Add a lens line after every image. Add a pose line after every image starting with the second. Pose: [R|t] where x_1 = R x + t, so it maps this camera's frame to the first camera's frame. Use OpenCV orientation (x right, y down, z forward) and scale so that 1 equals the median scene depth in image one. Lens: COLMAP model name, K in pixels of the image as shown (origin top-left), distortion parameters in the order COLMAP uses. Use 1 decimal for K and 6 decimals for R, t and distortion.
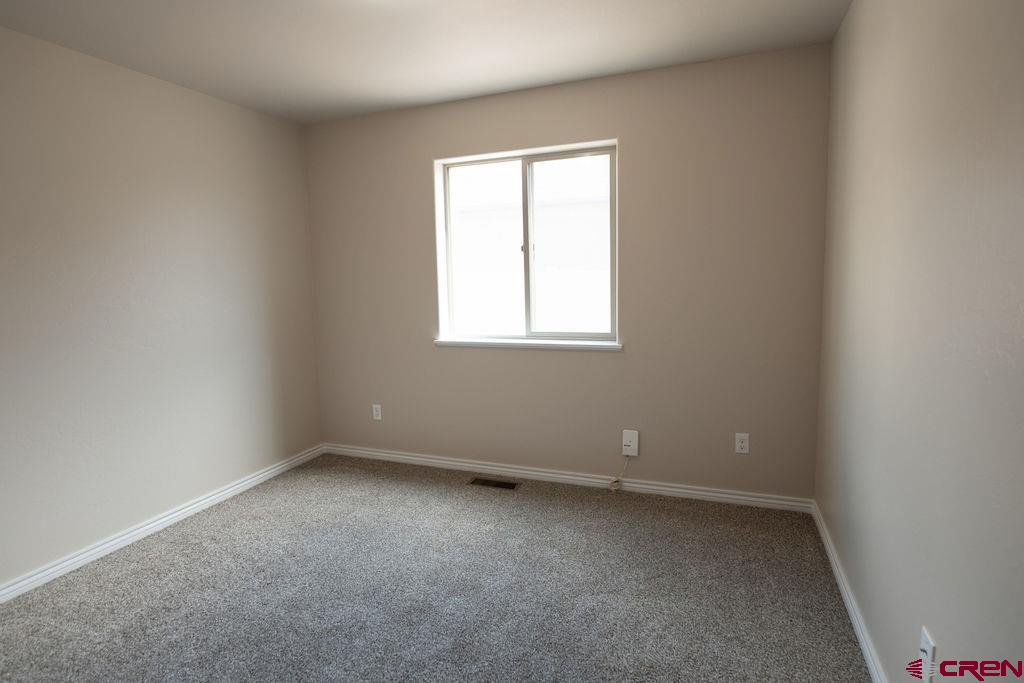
lens RADIAL K [[496.0, 0, 516.4], [0, 496.0, 339.9], [0, 0, 1]] dist [-0.020838, -0.002452]
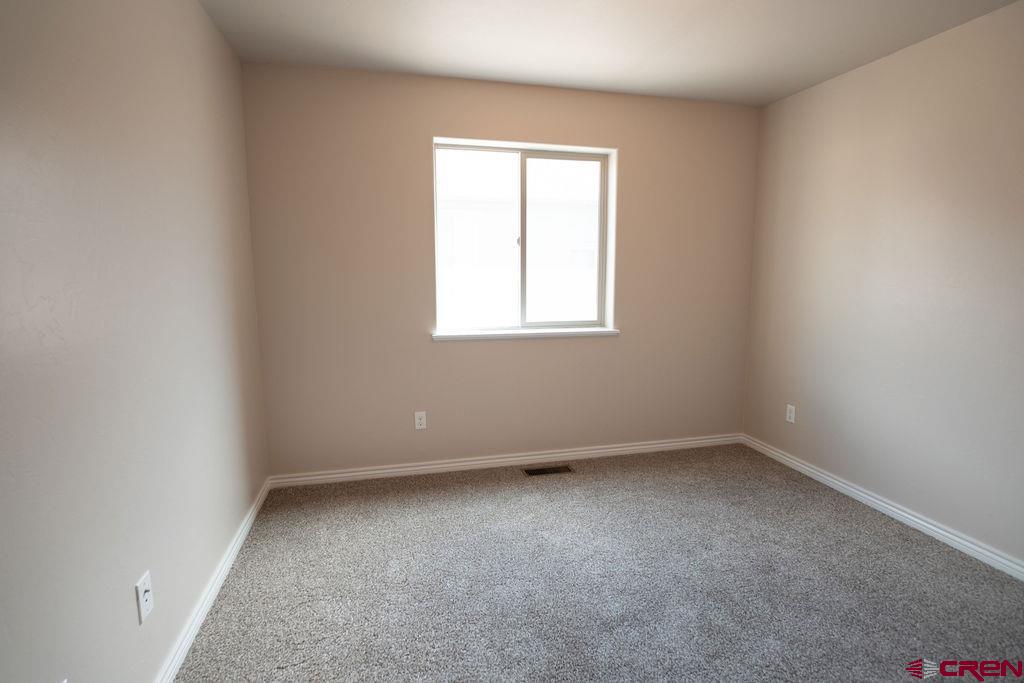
lens RADIAL K [[496.0, 0, 503.2], [0, 496.0, 338.1], [0, 0, 1]] dist [-0.020838, -0.002452]
pose [[0.820403, -0.057000, 0.568938, -0.615180], [0.045994, 0.998373, 0.033701, -0.020783], [-0.569933, -0.001480, 0.821690, 0.185755]]
